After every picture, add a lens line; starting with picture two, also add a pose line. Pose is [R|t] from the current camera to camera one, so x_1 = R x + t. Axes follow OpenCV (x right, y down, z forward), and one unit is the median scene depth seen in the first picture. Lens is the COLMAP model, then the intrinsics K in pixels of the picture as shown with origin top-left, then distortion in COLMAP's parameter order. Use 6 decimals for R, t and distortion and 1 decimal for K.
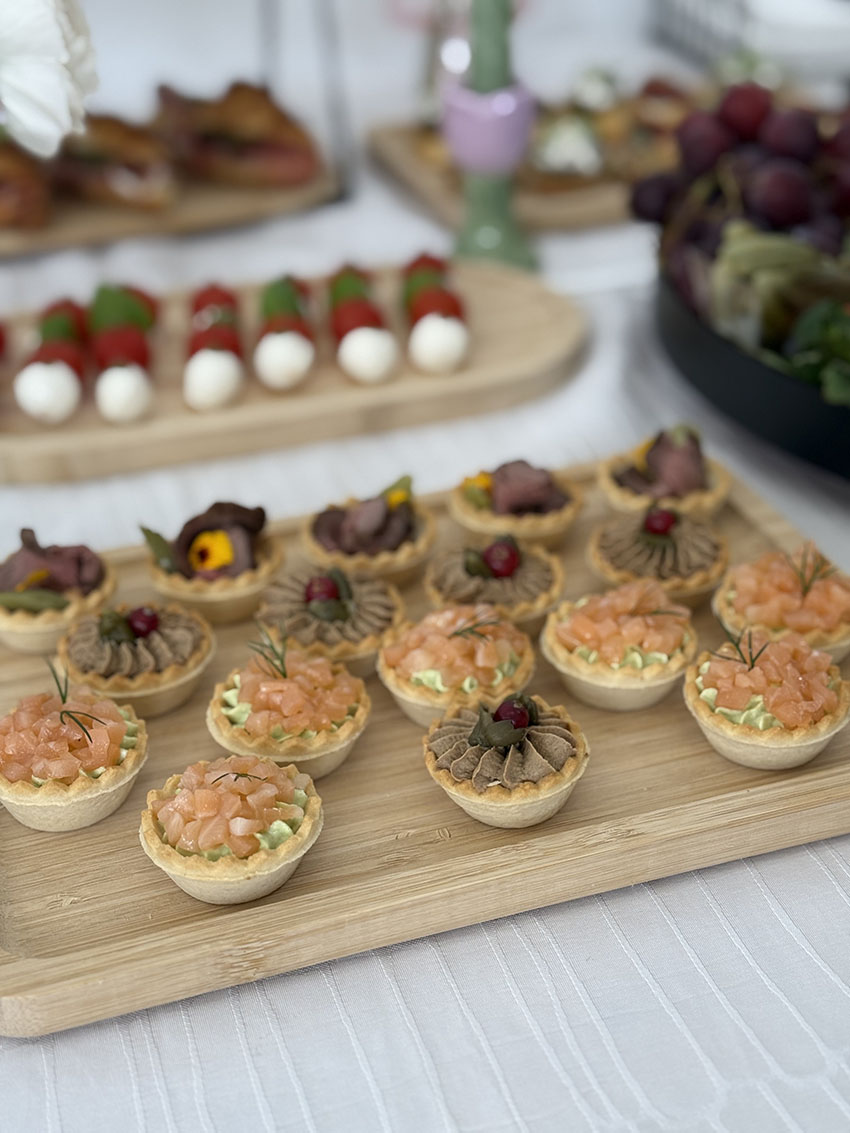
lens RADIAL K [[1553.3, 0, 426.3], [0, 1553.3, 557.5], [0, 0, 1]] dist [0.116967, 0.000000]
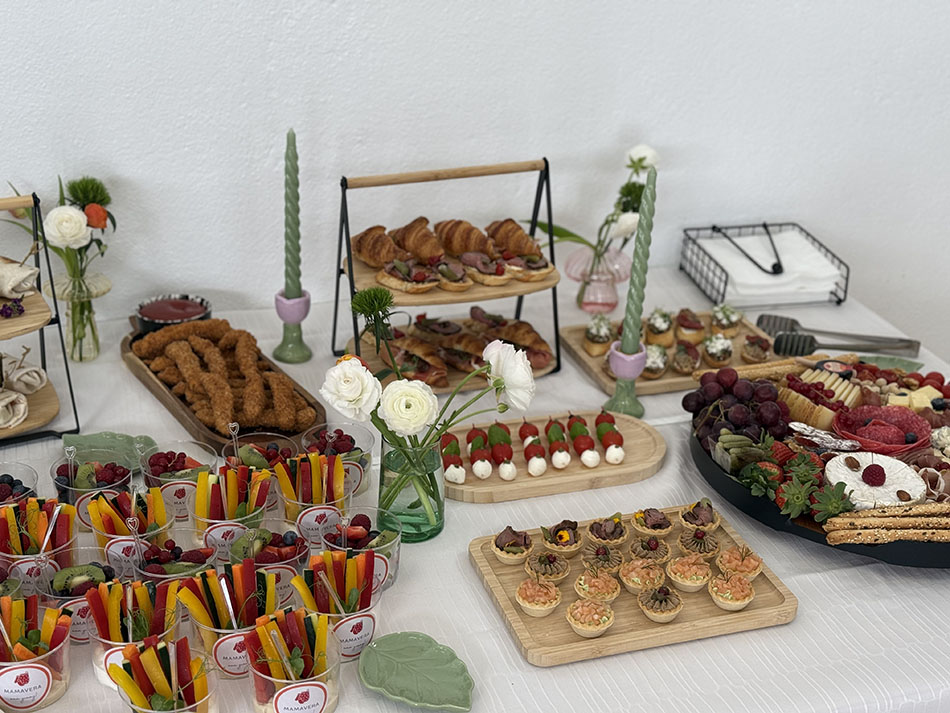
lens RADIAL K [[1302.4, 0, 471.4], [0, 1302.4, 377.3], [0, 0, 1]] dist [0.116967, 0.000000]
pose [[0.998140, 0.054254, 0.027807, -0.464931], [-0.052501, 0.996797, -0.060327, -0.176663], [-0.030991, 0.058755, 0.997791, -1.920165]]
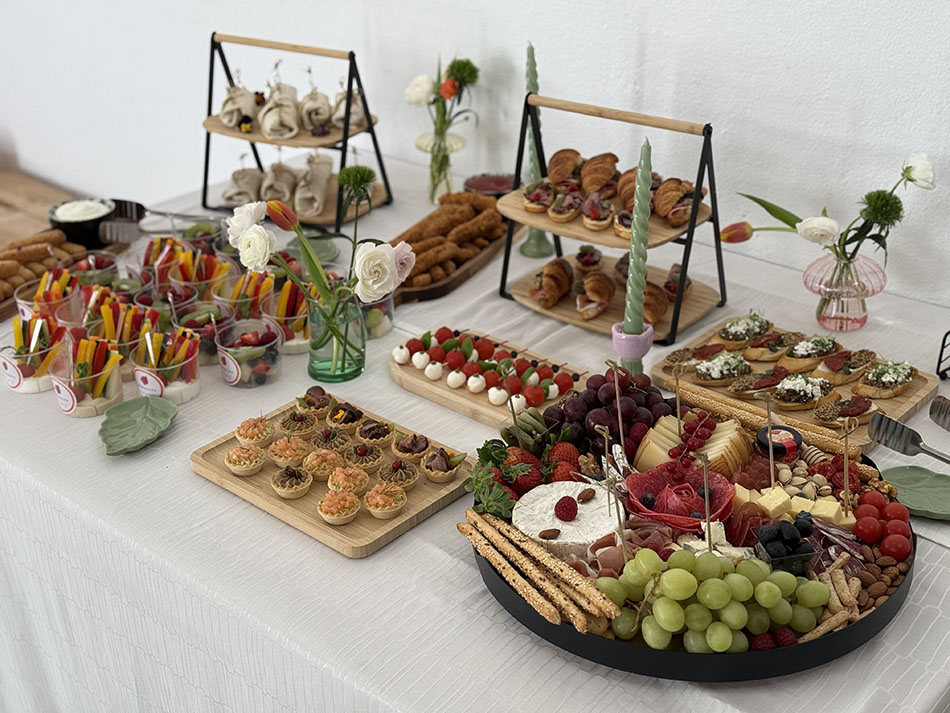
lens RADIAL K [[1302.4, 0, 472.7], [0, 1302.4, 360.8], [0, 0, 1]] dist [0.116967, 0.000000]
pose [[0.492450, 0.417497, -0.763668, 2.530283], [-0.412583, 0.884564, 0.217537, -0.997600], [0.766334, 0.207950, 0.607856, -0.713114]]
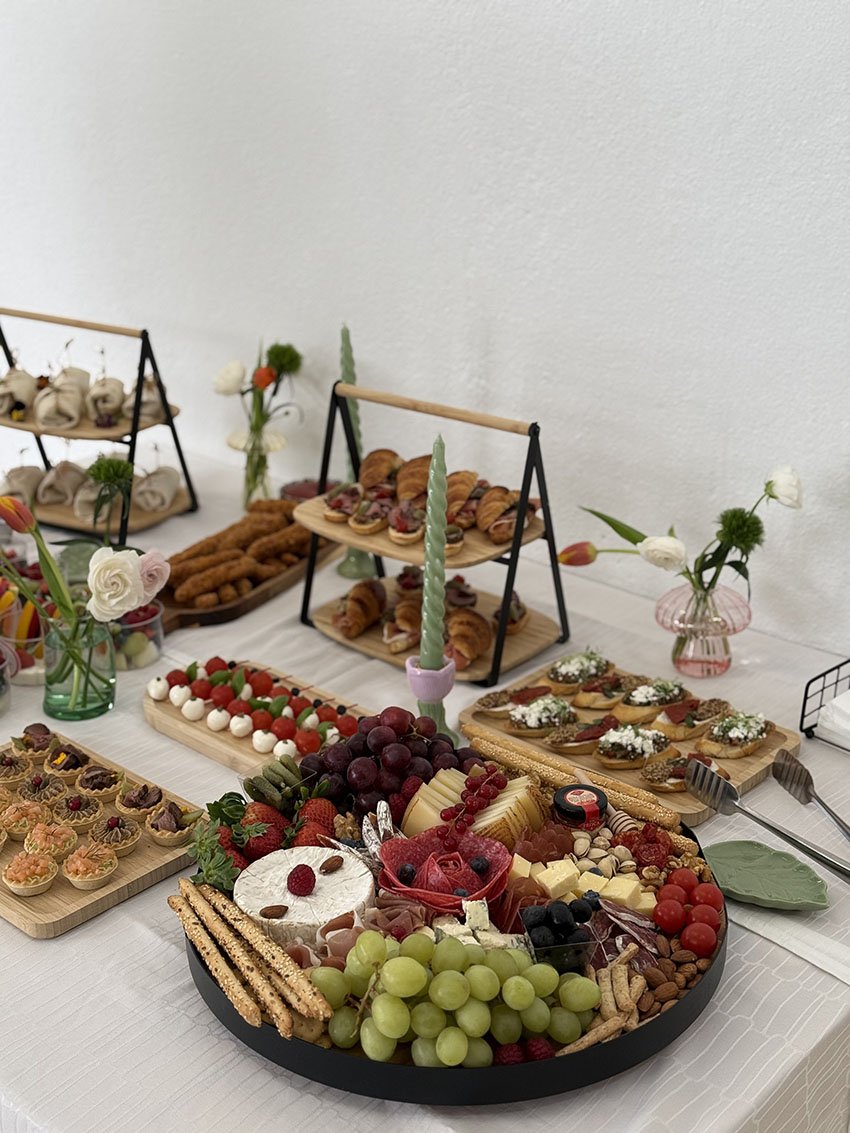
lens RADIAL K [[1553.3, 0, 421.3], [0, 1553.3, 575.6], [0, 0, 1]] dist [0.116967, 0.000000]
pose [[0.482778, 0.359189, -0.798691, 2.680978], [-0.439200, 0.888336, 0.134025, -1.107762], [0.757647, 0.286081, 0.586625, -0.356025]]
